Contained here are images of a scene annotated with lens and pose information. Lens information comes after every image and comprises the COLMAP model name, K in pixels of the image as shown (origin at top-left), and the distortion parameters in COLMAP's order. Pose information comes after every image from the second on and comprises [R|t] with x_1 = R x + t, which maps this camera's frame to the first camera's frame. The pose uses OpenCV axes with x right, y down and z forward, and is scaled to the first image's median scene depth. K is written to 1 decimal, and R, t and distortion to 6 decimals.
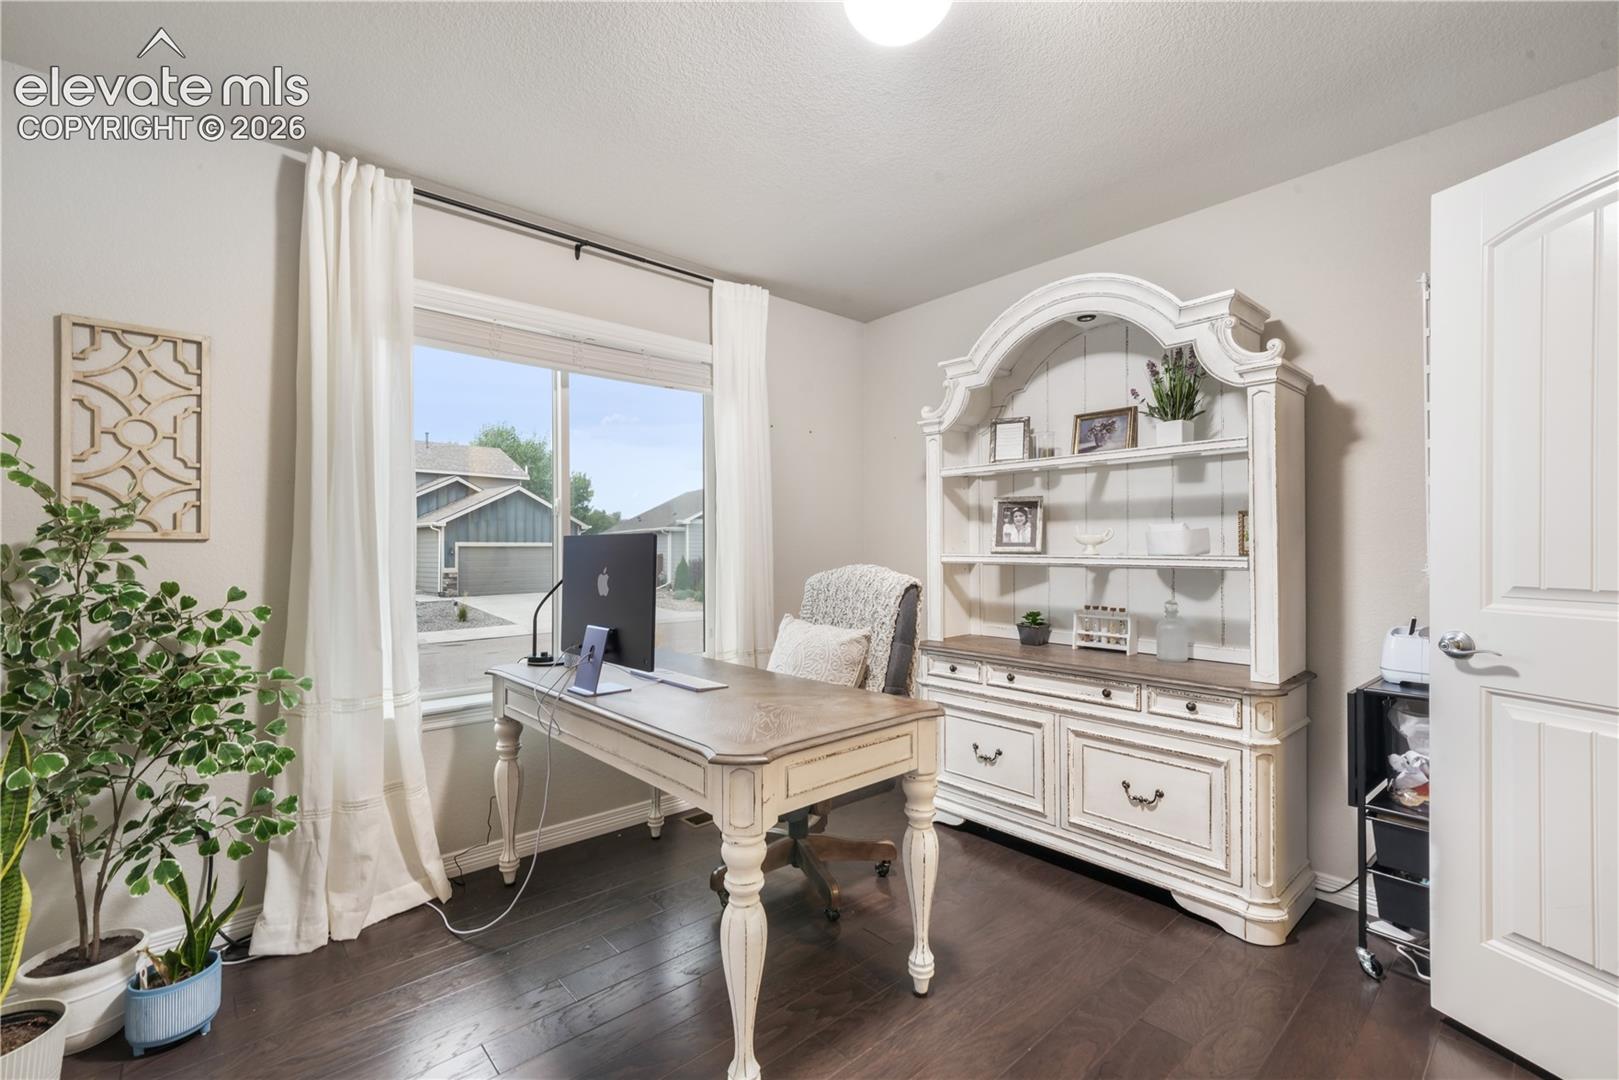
lens RADIAL K [[704.5, 0, 807.4], [0, 704.5, 542.3], [0, 0, 1]] dist [0.002303, 0.000952]
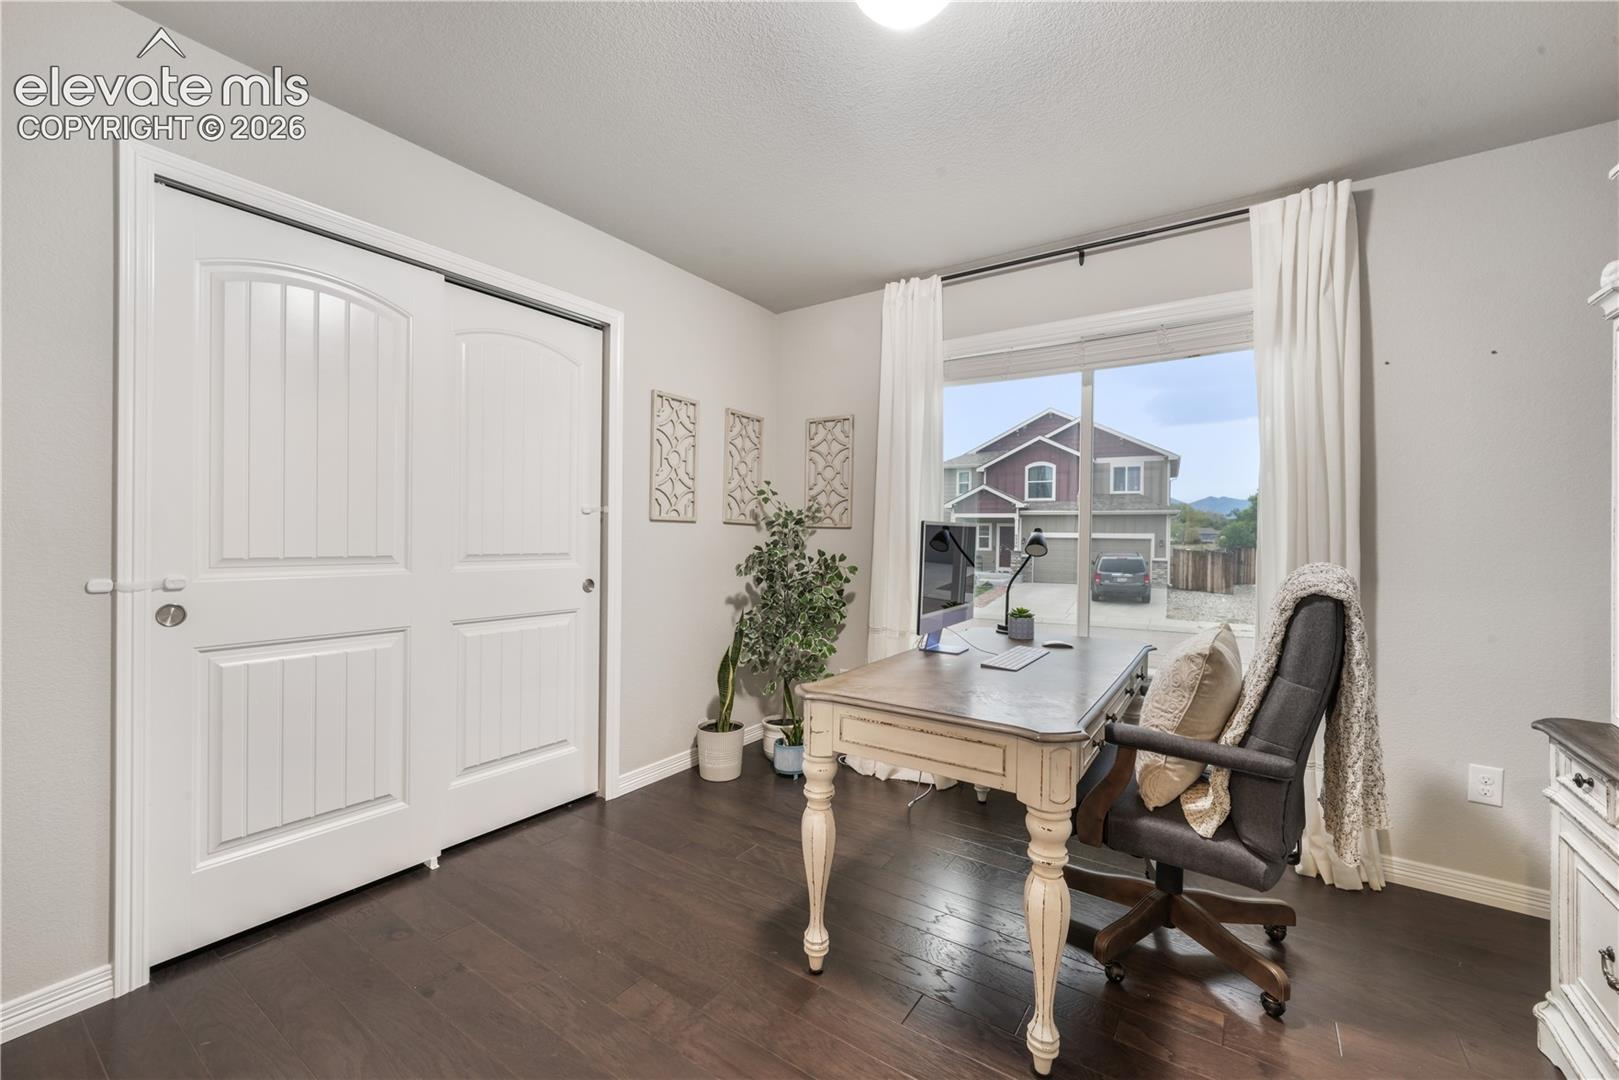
lens RADIAL K [[640.2, 0, 791.2], [0, 640.2, 542.3], [0, 0, 1]] dist [-0.008466, 0.000010]
pose [[0.224210, 0.016810, -0.974396, 0.604740], [-0.010141, 0.999837, 0.014916, 0.009258], [0.974488, 0.006537, 0.224344, 0.412536]]
